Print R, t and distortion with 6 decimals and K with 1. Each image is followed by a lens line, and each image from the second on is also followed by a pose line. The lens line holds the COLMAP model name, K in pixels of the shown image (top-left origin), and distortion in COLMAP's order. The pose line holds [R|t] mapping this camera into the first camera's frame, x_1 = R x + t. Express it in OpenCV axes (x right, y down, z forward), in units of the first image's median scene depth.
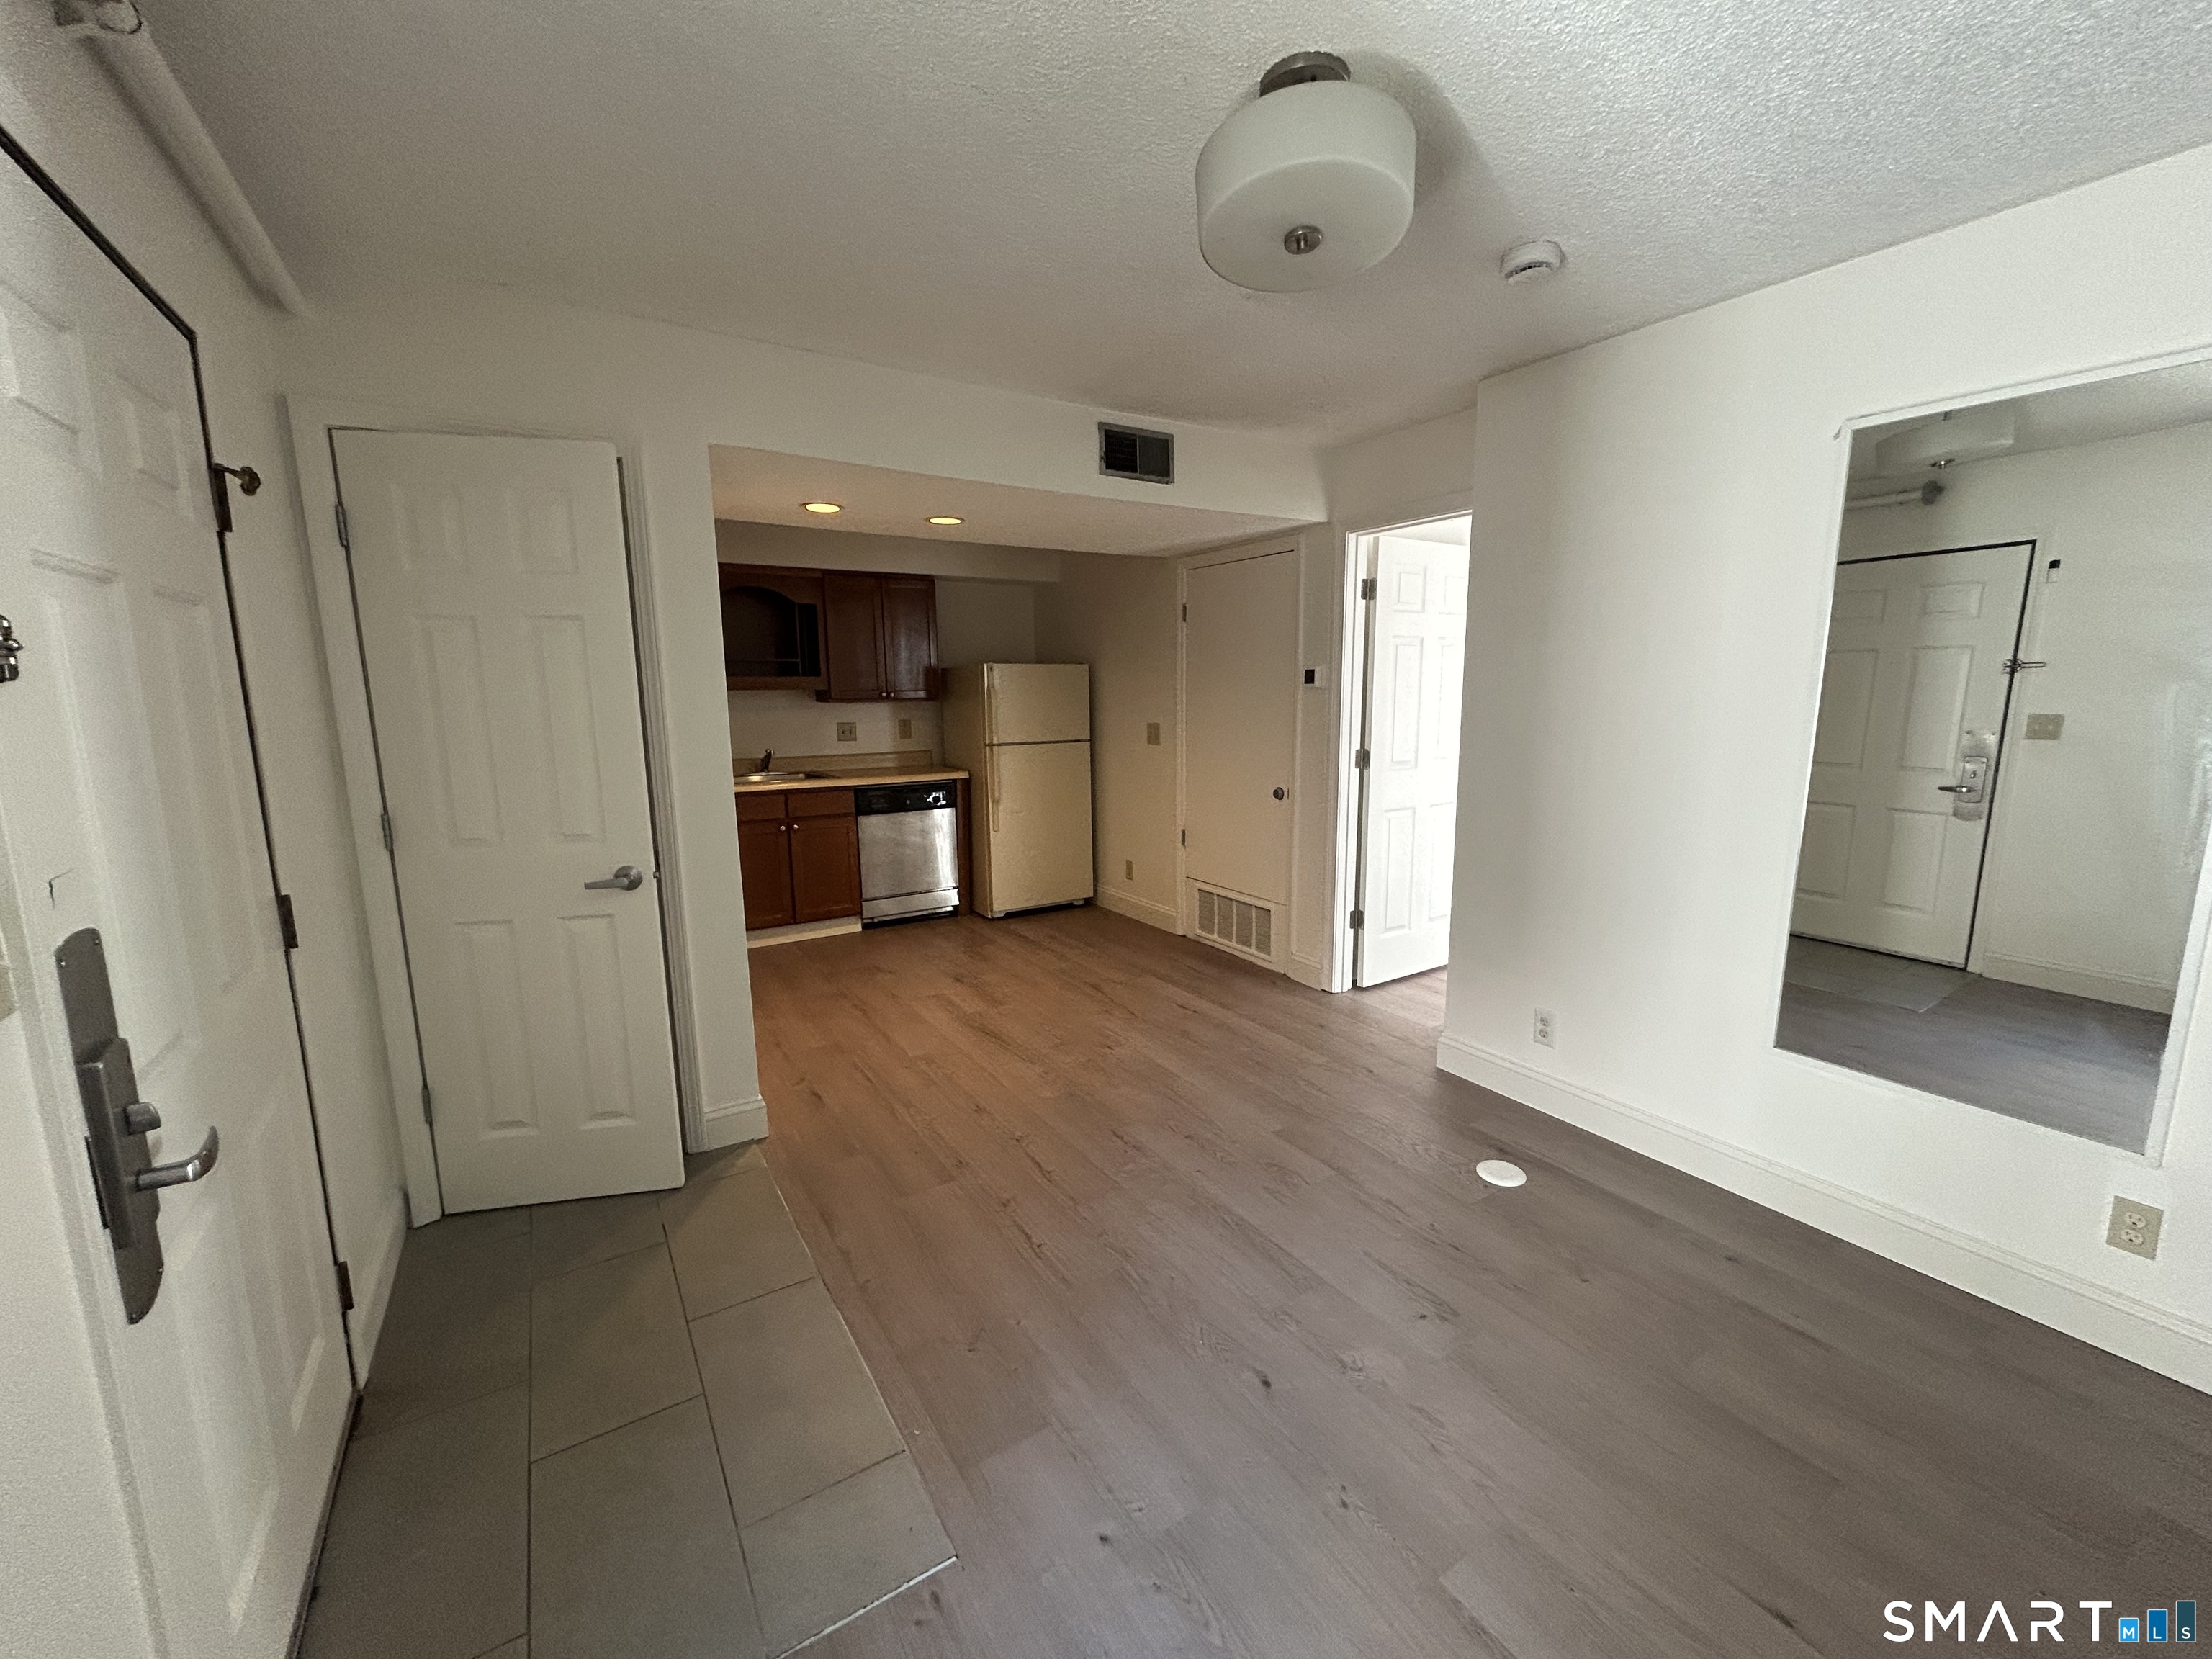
lens RADIAL K [[887.3, 0, 1107.2], [0, 887.3, 829.1], [0, 0, 1]] dist [-0.000917, 0.000030]
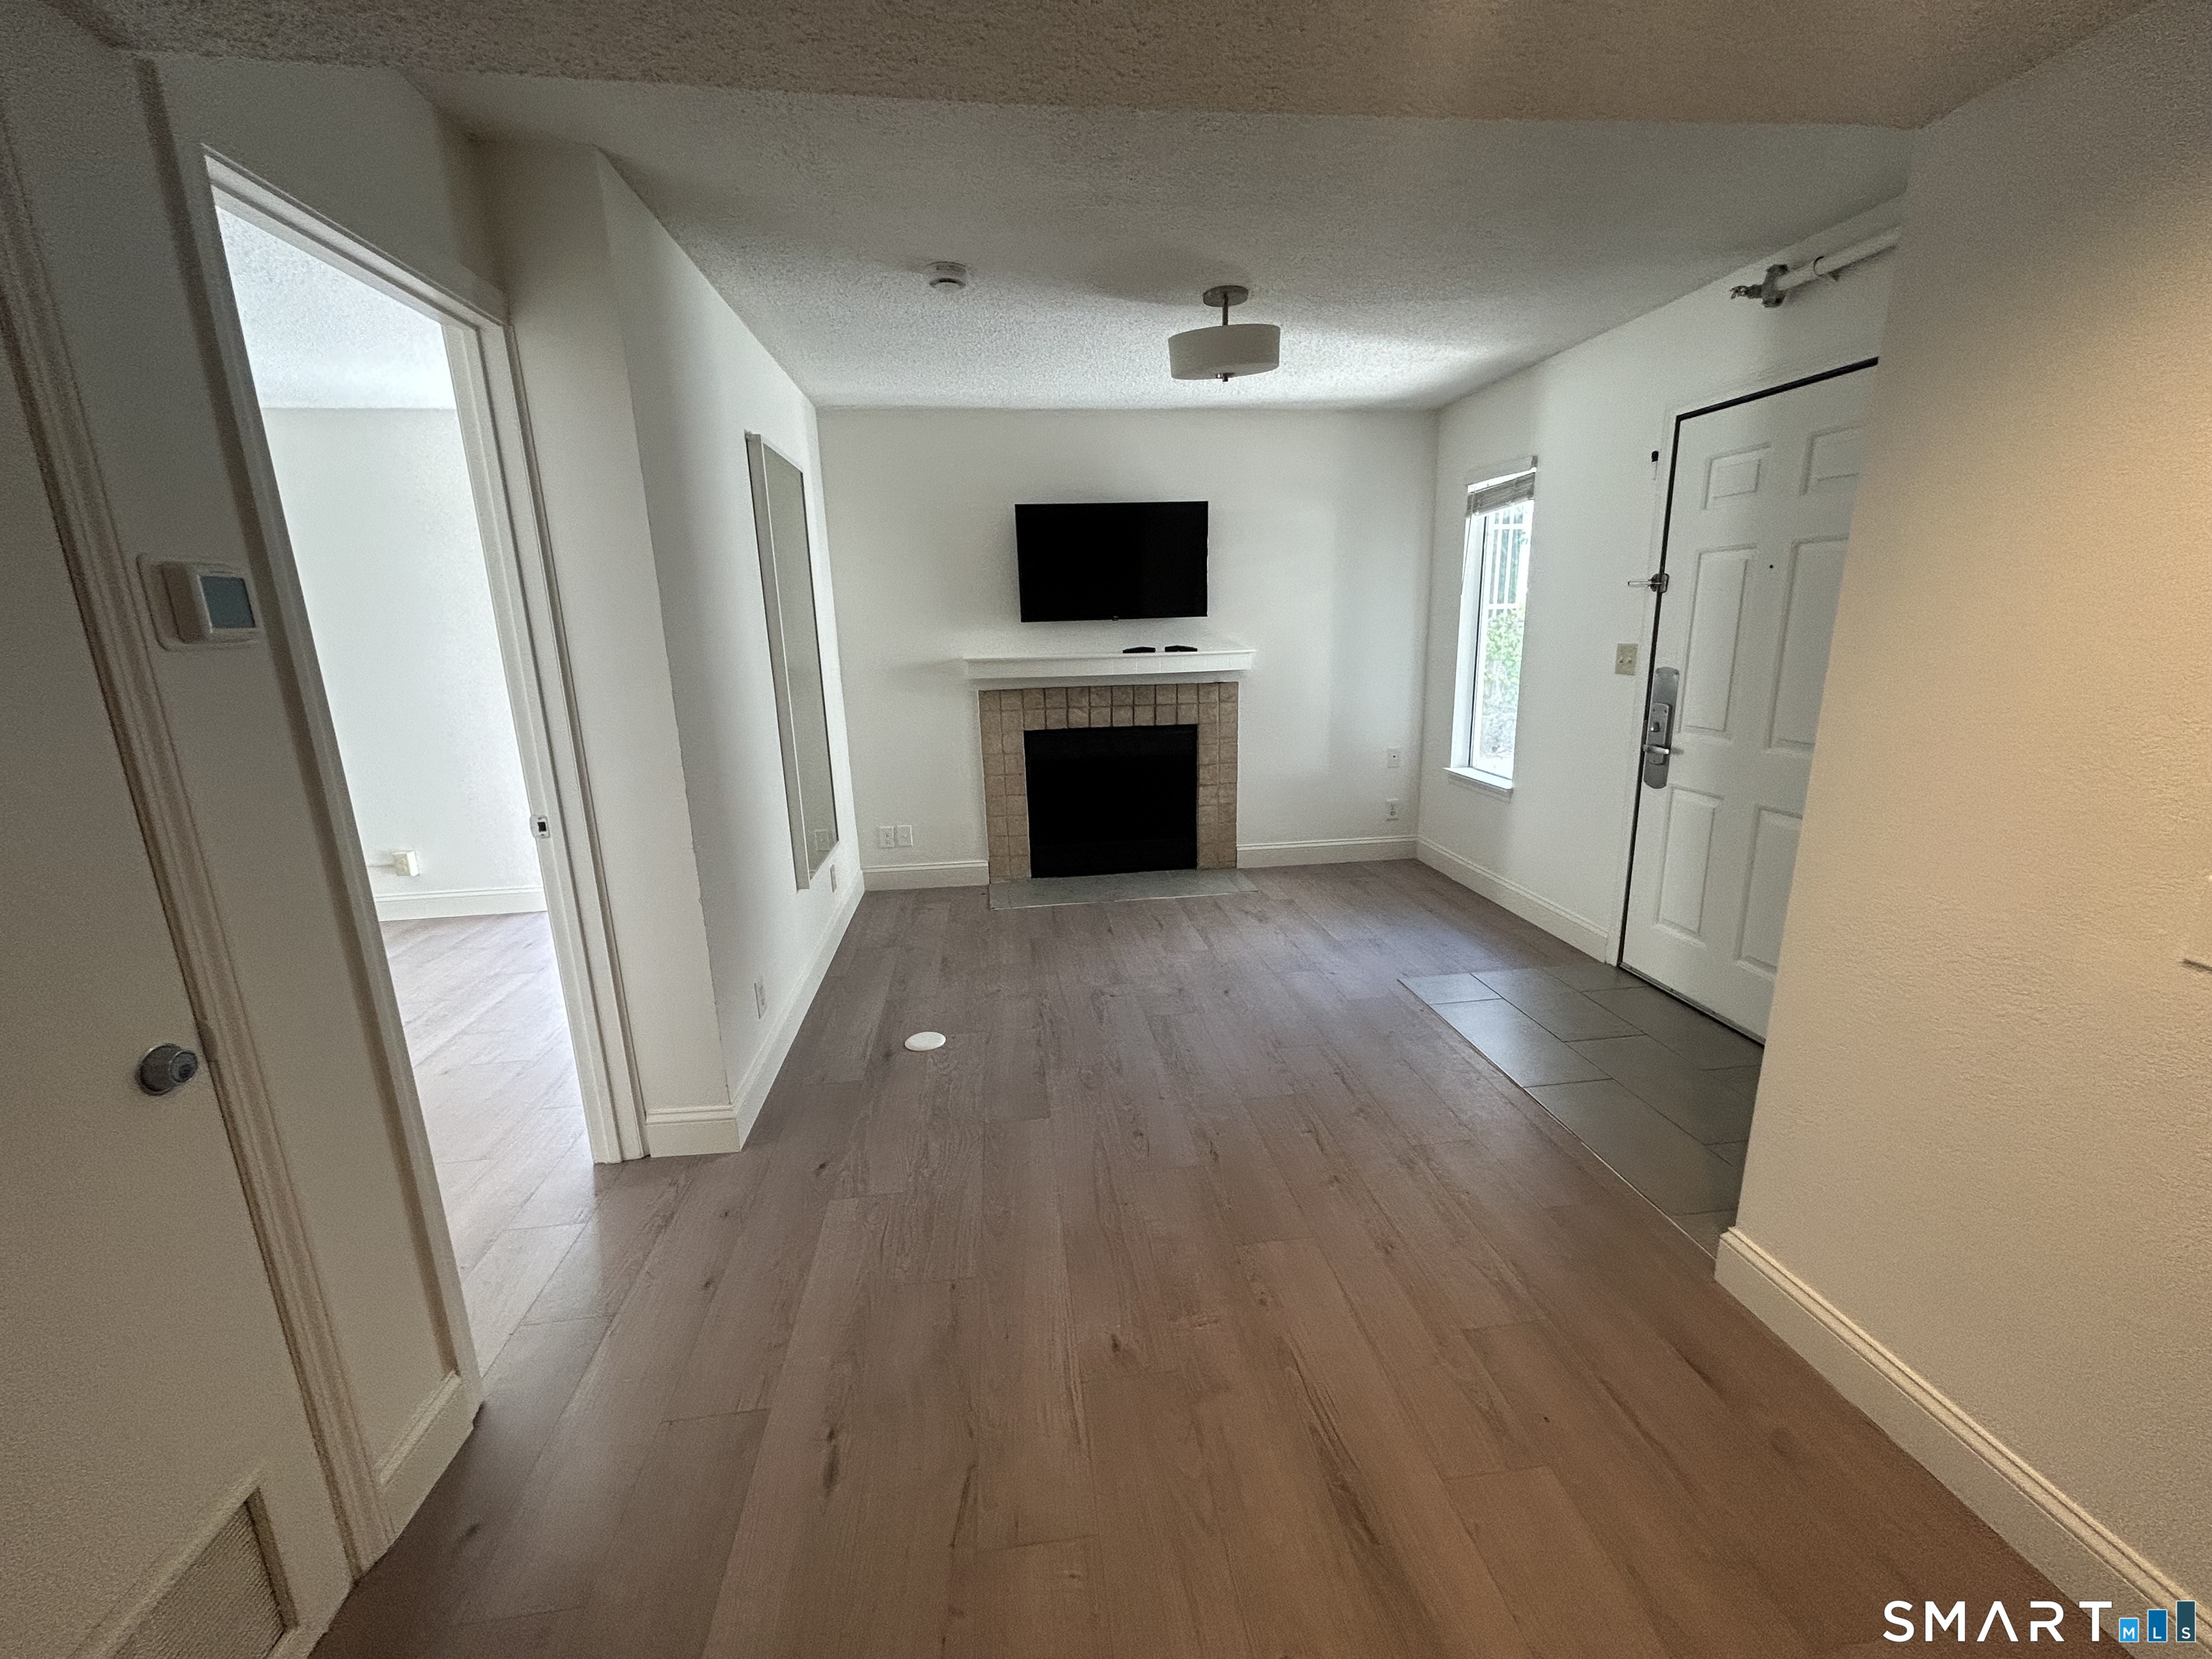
lens RADIAL K [[887.3, 0, 1107.2], [0, 887.3, 829.1], [0, 0, 1]] dist [-0.000917, 0.000030]
pose [[-0.904349, -0.072095, 0.420660, -0.133969], [0.098275, 0.923967, 0.369631, -0.152815], [-0.415325, 0.375616, -0.828504, 0.961684]]
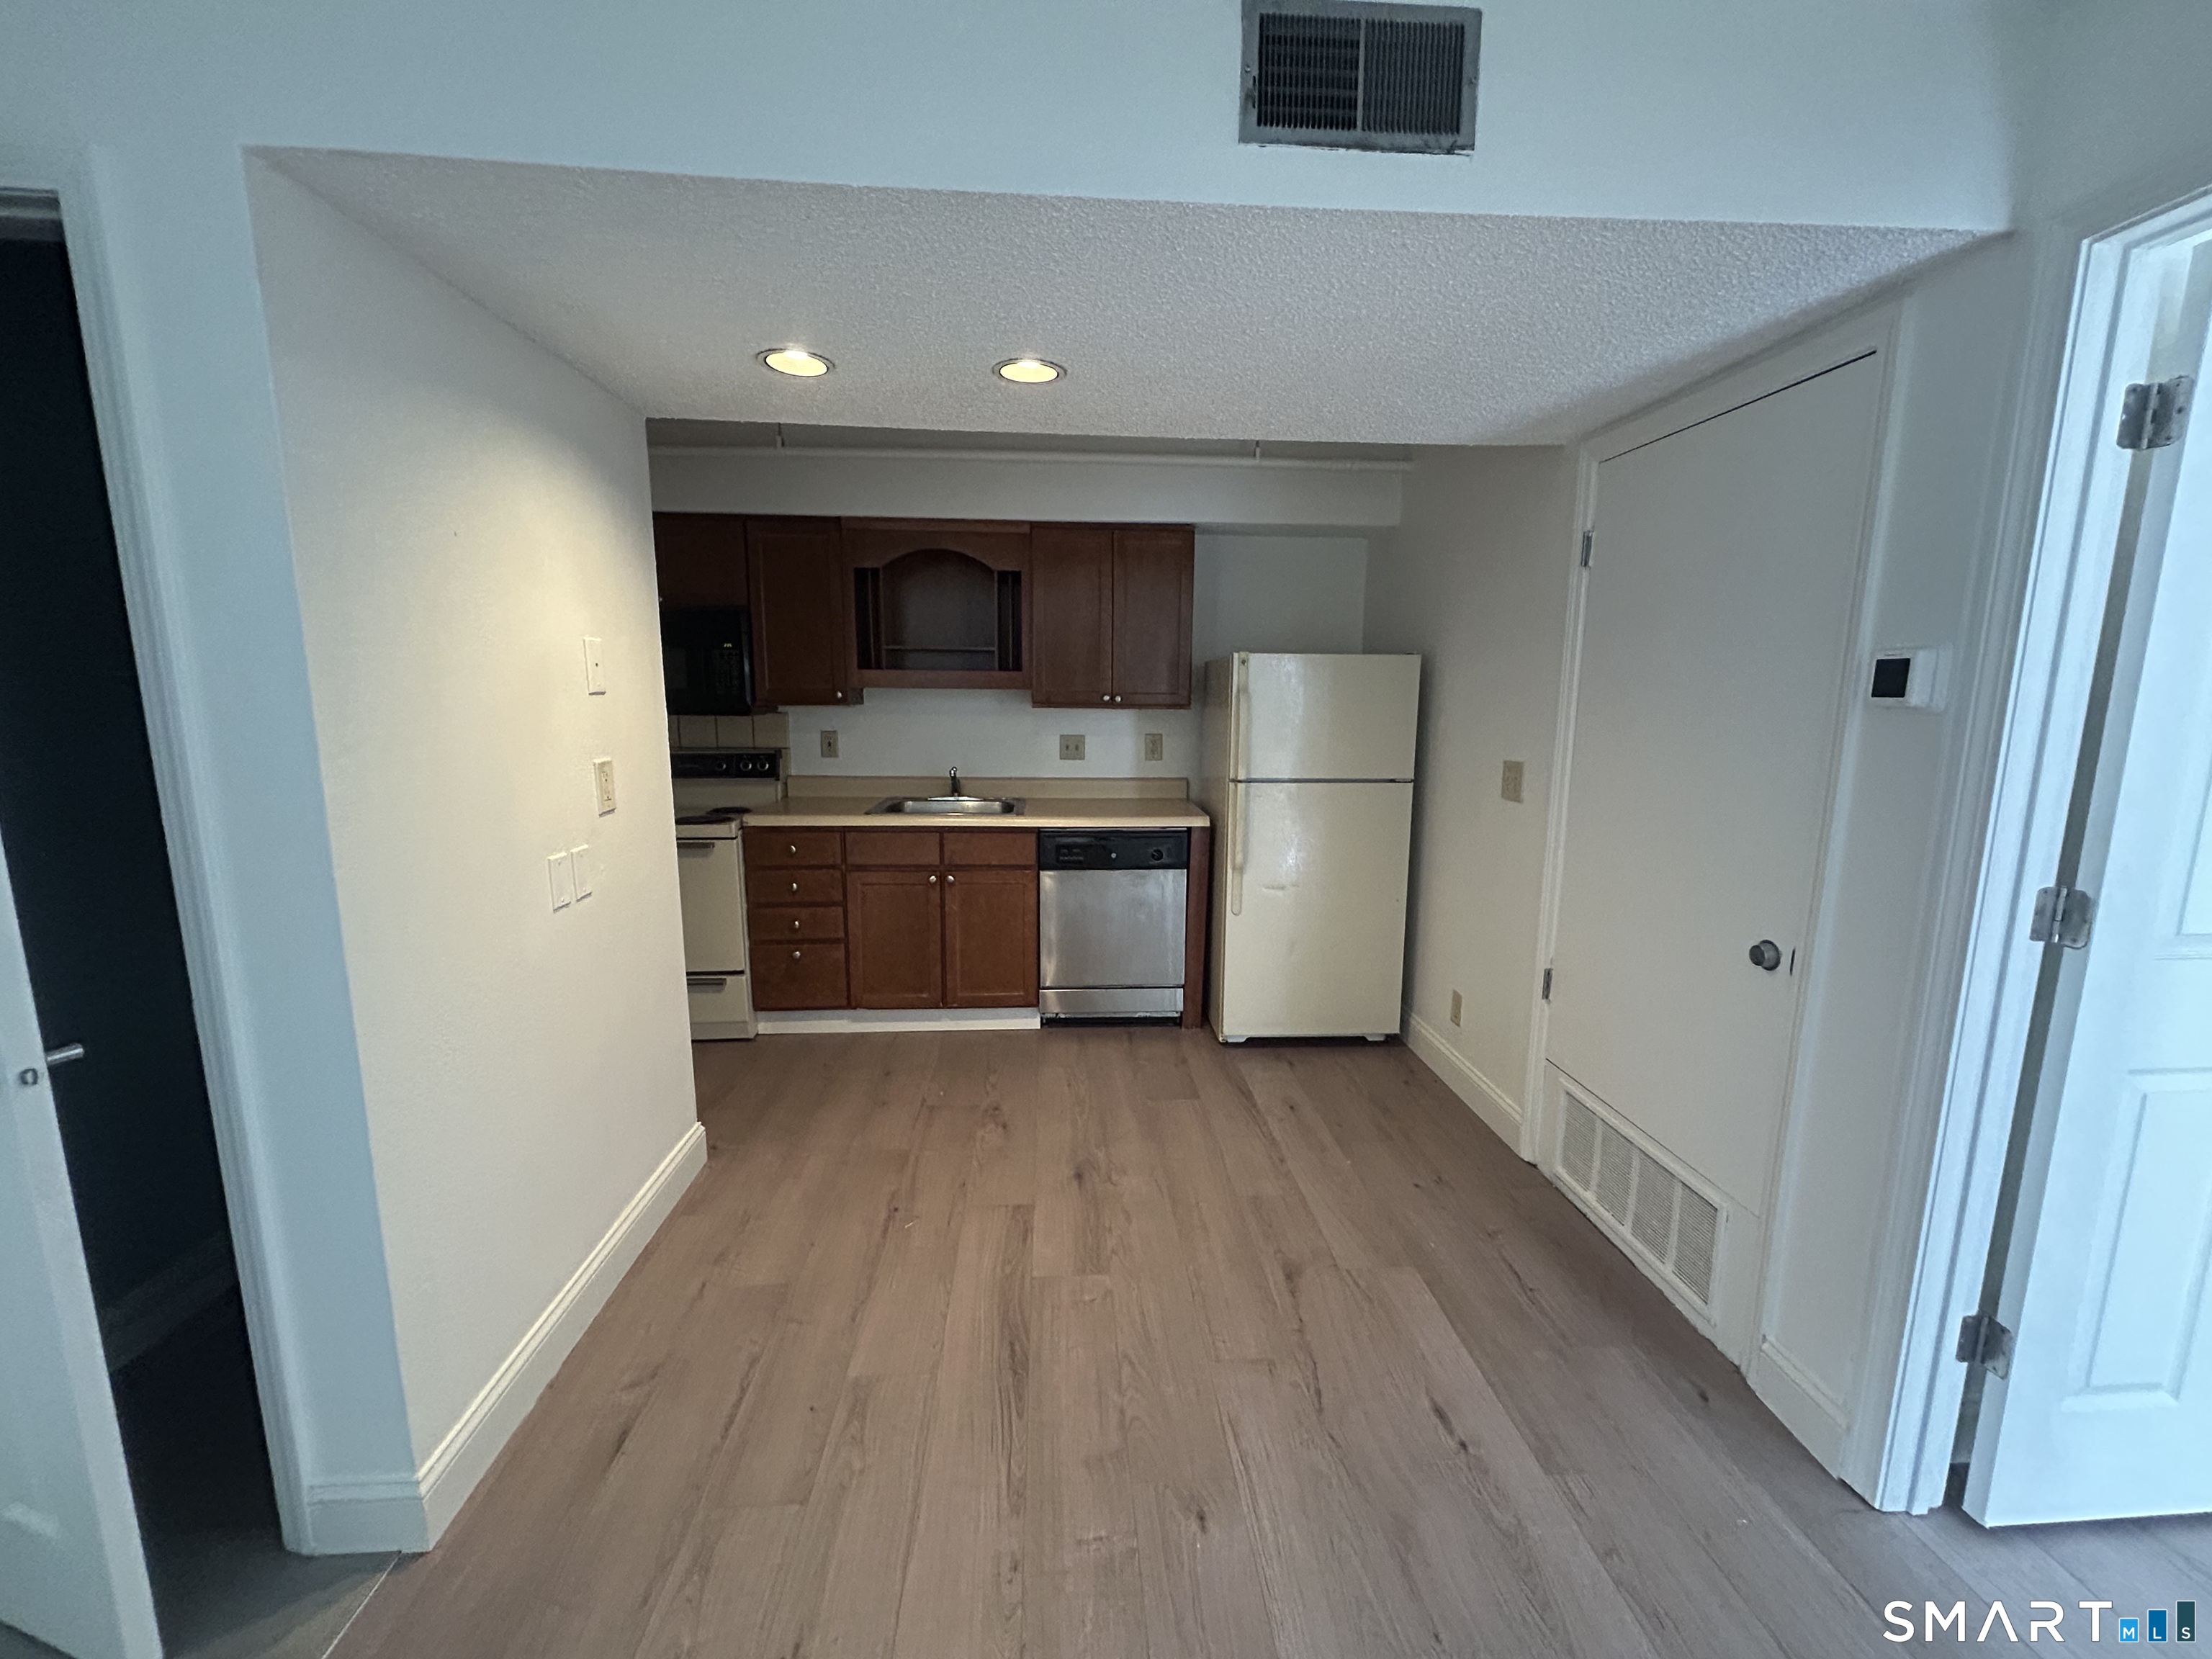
lens RADIAL K [[887.3, 0, 1107.2], [0, 887.3, 829.1], [0, 0, 1]] dist [-0.000917, 0.000030]
pose [[0.877288, 0.092049, -0.471054, 0.100299], [-0.092348, 0.995472, 0.022538, -0.072306], [0.470996, 0.023729, 0.881816, 0.431058]]
